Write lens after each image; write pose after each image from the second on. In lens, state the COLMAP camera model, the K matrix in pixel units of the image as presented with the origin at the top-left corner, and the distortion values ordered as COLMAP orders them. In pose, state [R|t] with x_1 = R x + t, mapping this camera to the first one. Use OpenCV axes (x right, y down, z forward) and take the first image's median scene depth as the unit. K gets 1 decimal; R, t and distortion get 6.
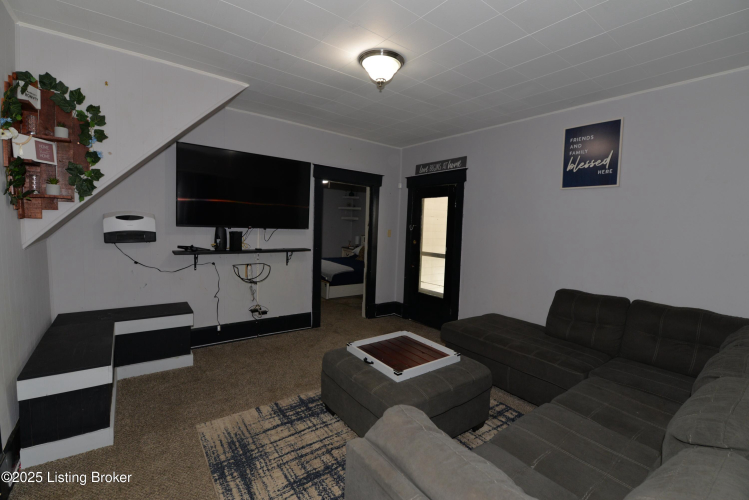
lens RADIAL K [[326.7, 0, 371.1], [0, 326.7, 250.4], [0, 0, 1]] dist [-0.002593, -0.000069]
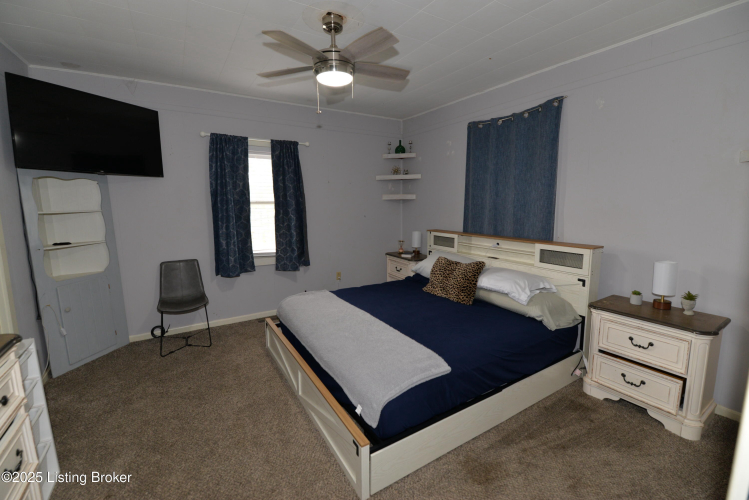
lens RADIAL K [[326.7, 0, 374.8], [0, 326.7, 248.7], [0, 0, 1]] dist [-0.002593, -0.000069]
pose [[0.994391, -0.048035, -0.094231, -0.058109], [0.053163, 0.997195, 0.052678, -0.045481], [0.091437, -0.057392, 0.994156, 0.477030]]
